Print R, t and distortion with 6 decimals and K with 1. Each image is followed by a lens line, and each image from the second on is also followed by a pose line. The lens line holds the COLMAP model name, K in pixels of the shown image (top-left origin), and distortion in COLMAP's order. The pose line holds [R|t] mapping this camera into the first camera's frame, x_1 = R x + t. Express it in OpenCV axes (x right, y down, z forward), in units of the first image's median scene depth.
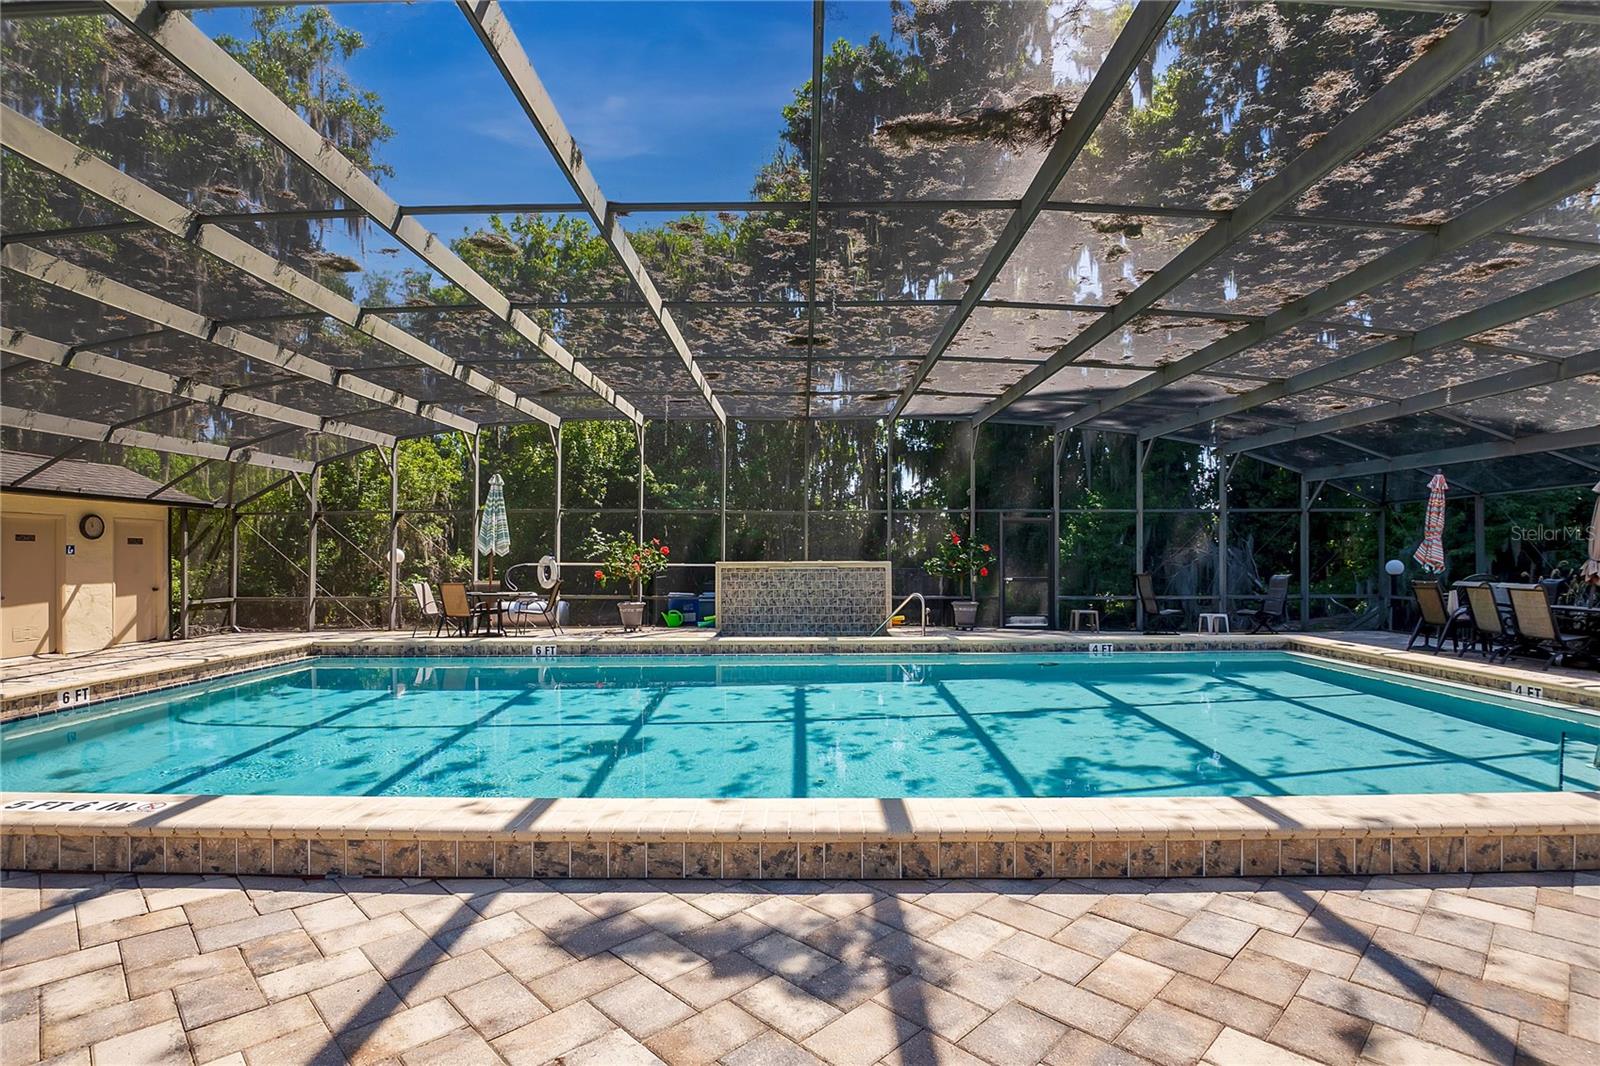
lens RADIAL K [[781.8, 0, 796.2], [0, 781.8, 536.9], [0, 0, 1]] dist [-0.013043, -0.000994]
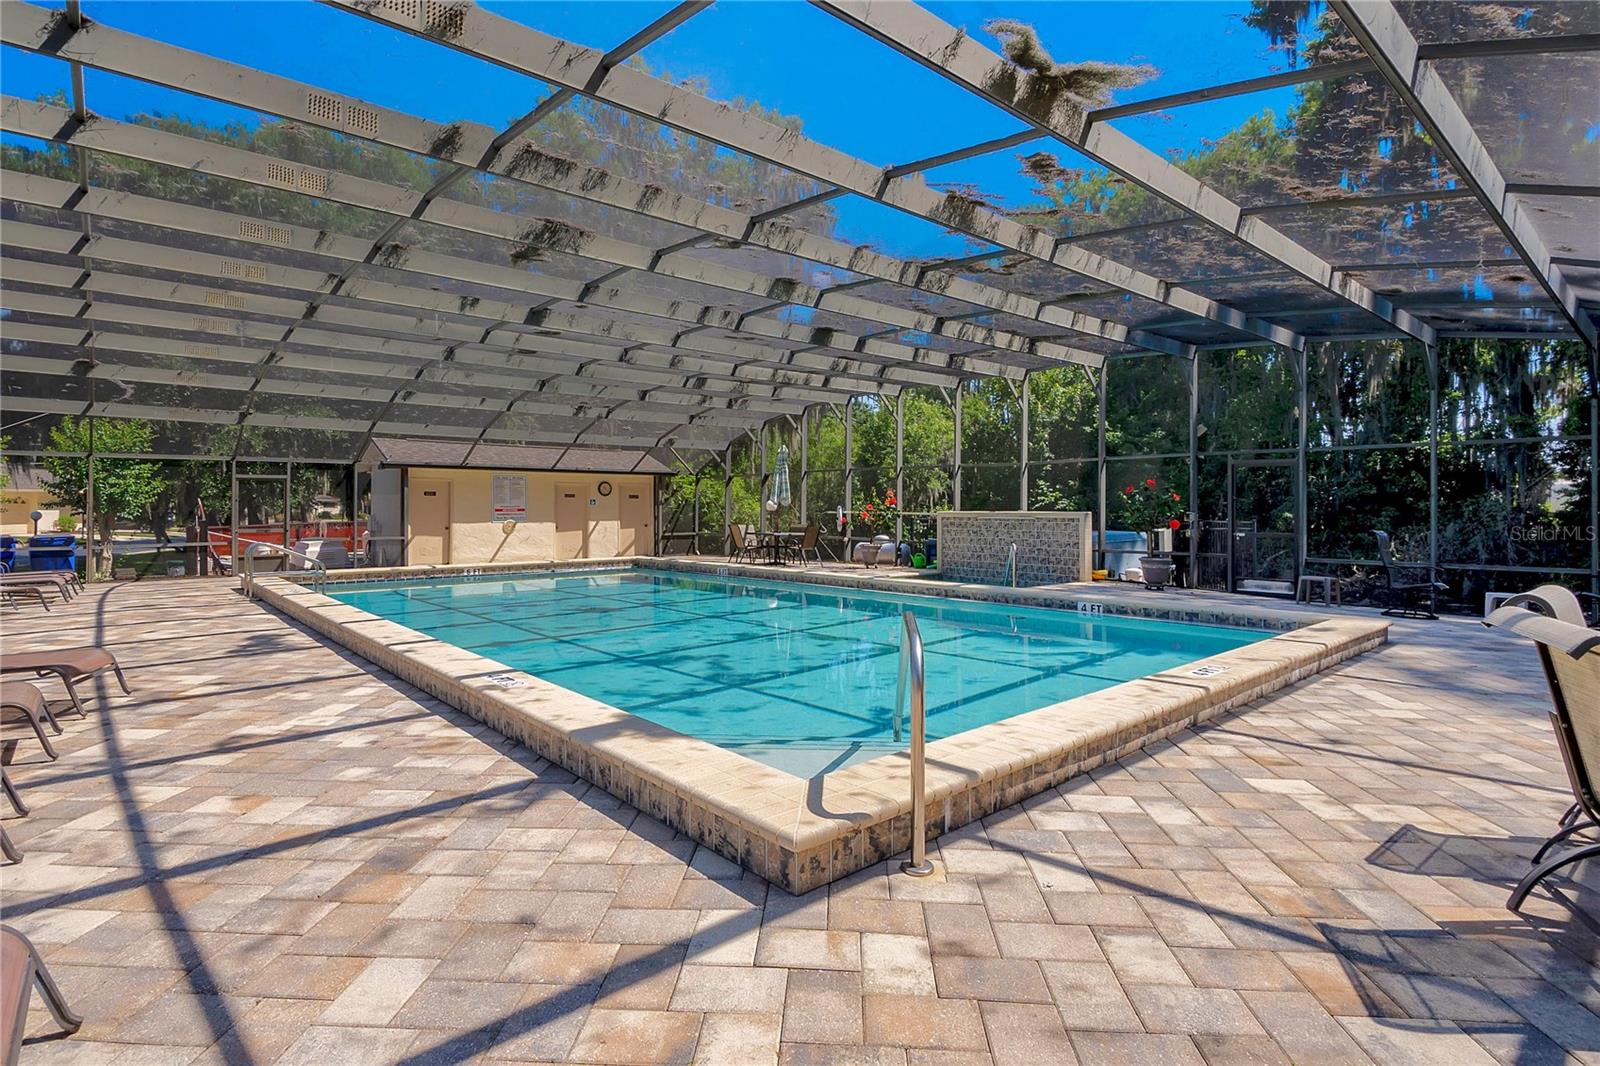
lens RADIAL K [[781.8, 0, 796.2], [0, 781.8, 536.9], [0, 0, 1]] dist [-0.013043, -0.000994]
pose [[0.674496, 0.030556, -0.737646, 0.629853], [0.015856, 0.998313, 0.055851, 0.003254], [0.738108, -0.049367, 0.672874, 0.107582]]
